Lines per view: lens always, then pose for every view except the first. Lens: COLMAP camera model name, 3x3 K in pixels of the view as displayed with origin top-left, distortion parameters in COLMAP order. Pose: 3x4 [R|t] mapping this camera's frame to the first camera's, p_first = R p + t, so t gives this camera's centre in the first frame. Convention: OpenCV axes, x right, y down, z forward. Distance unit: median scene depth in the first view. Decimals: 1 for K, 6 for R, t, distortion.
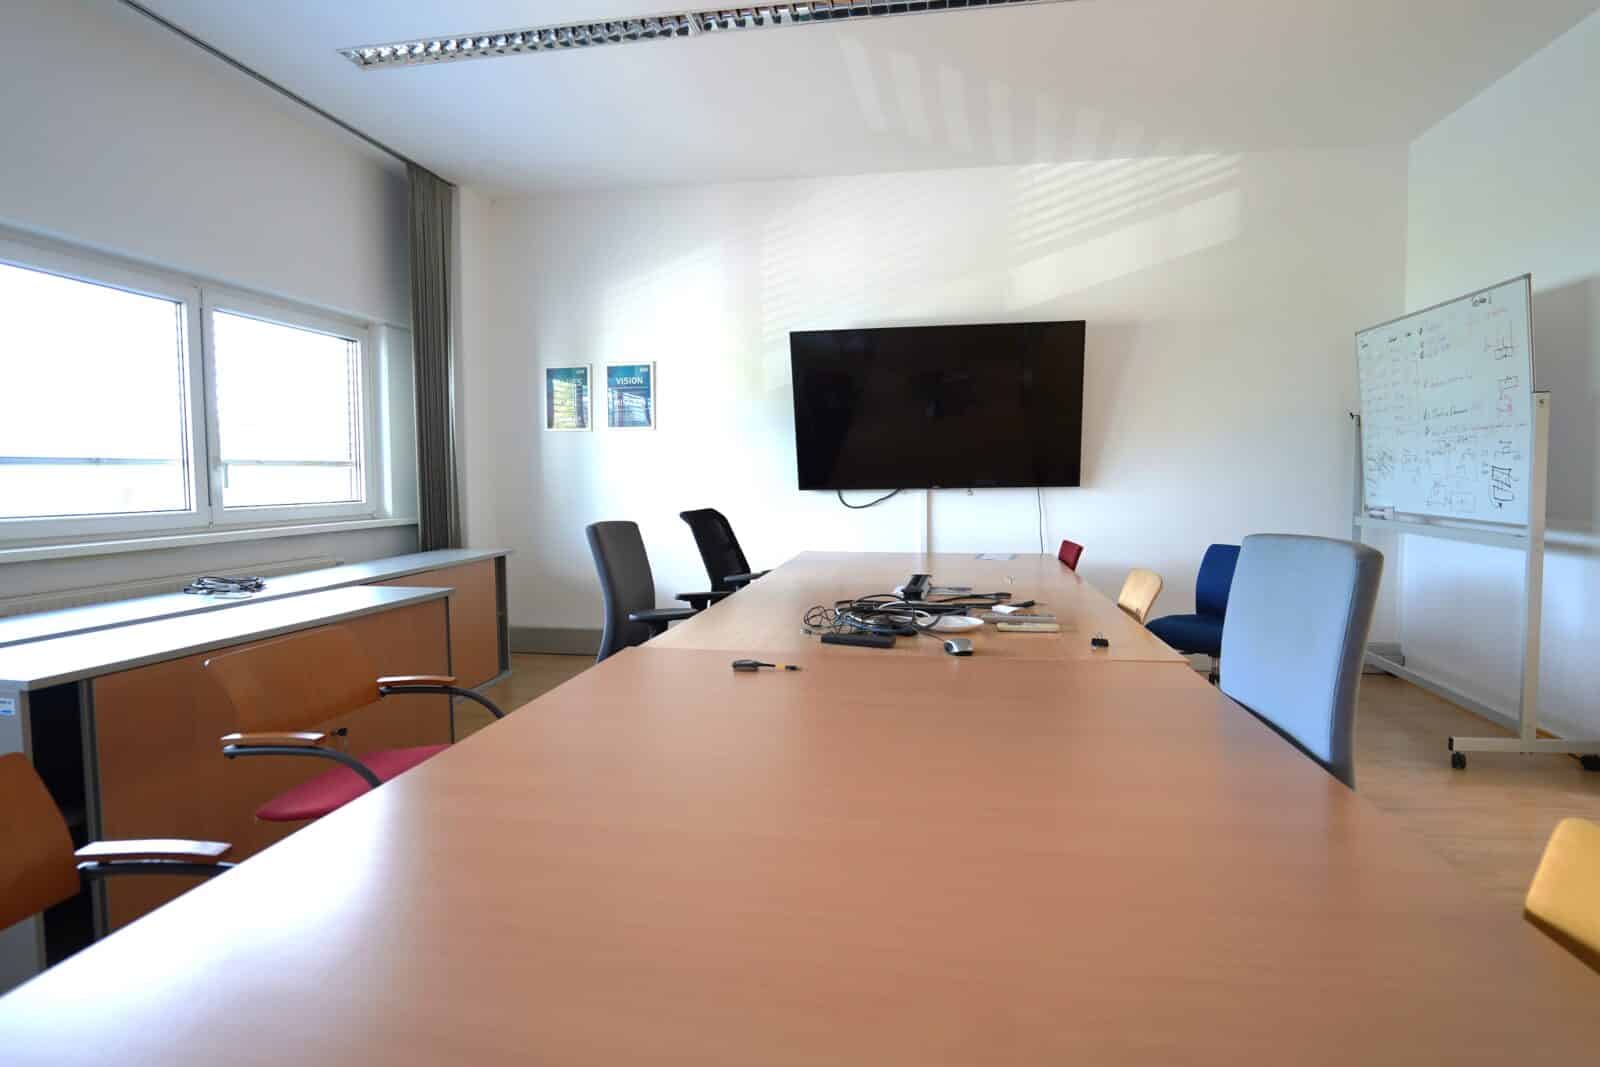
lens RADIAL K [[868.0, 0, 802.5], [0, 868.0, 540.1], [0, 0, 1]] dist [-0.049891, 0.005110]
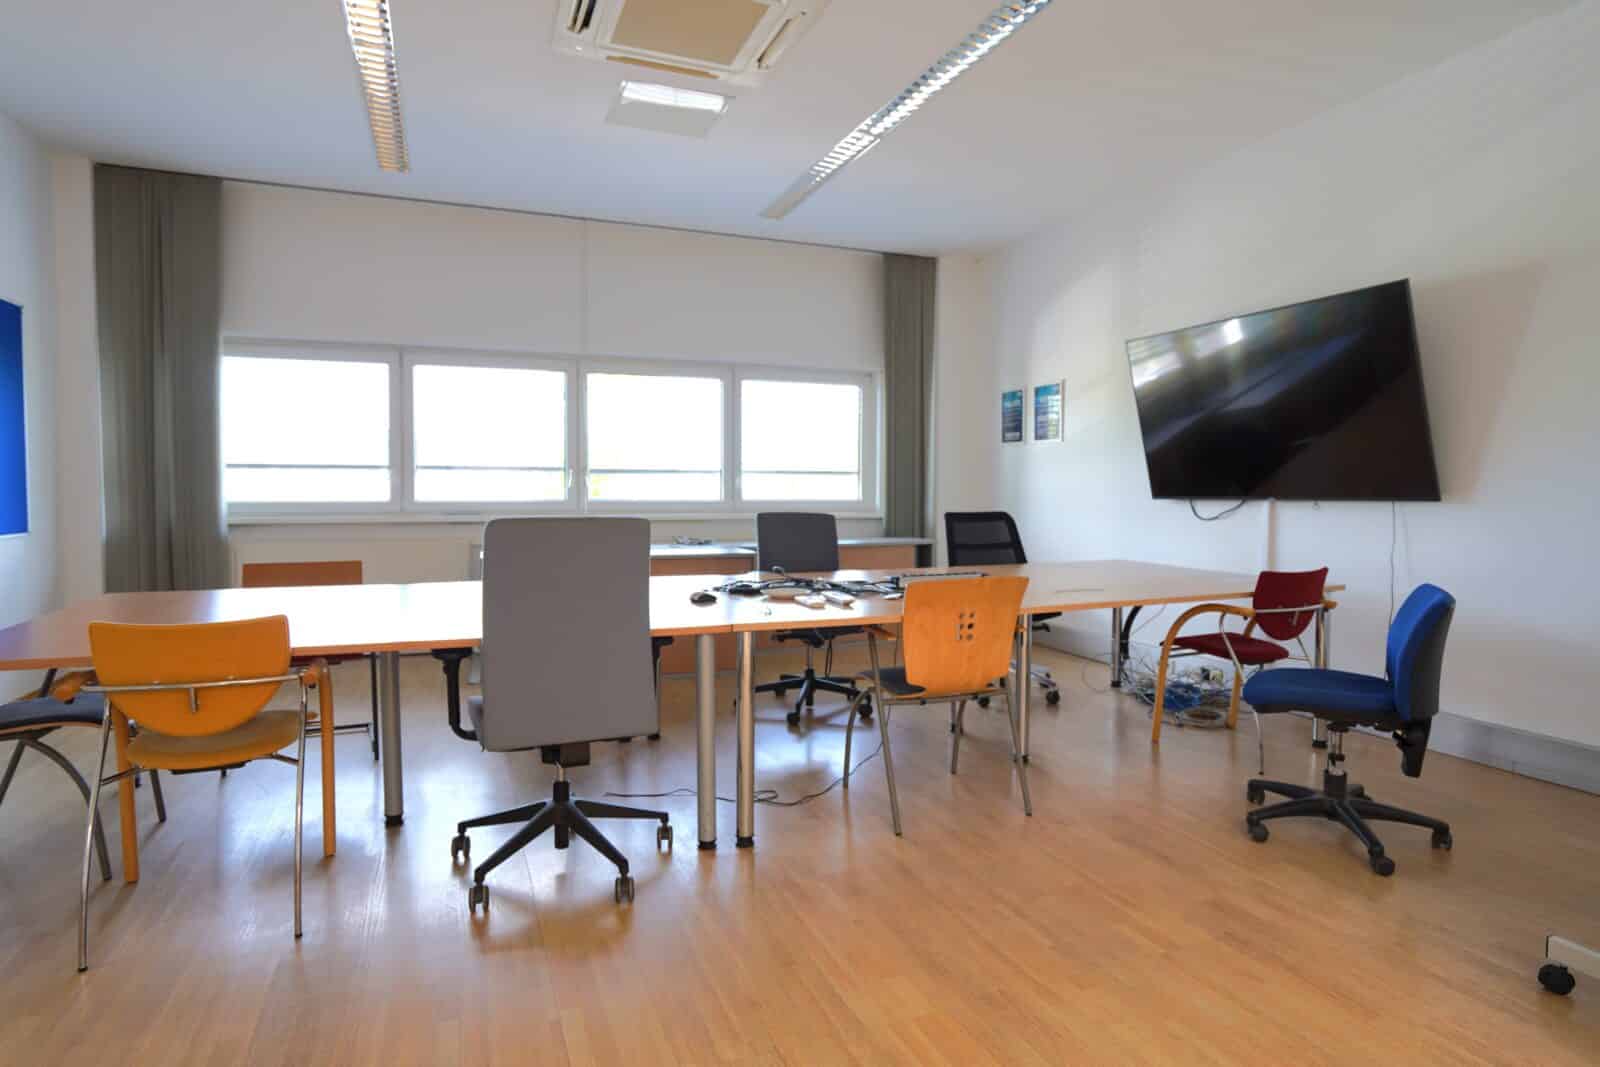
lens RADIAL K [[868.0, 0, 809.6], [0, 868.0, 526.1], [0, 0, 1]] dist [-0.049891, 0.005110]
pose [[0.531620, 0.045981, -0.845734, 0.626905], [-0.071110, 0.997423, 0.009528, -0.009059], [0.843992, 0.055075, 0.533520, 0.162866]]
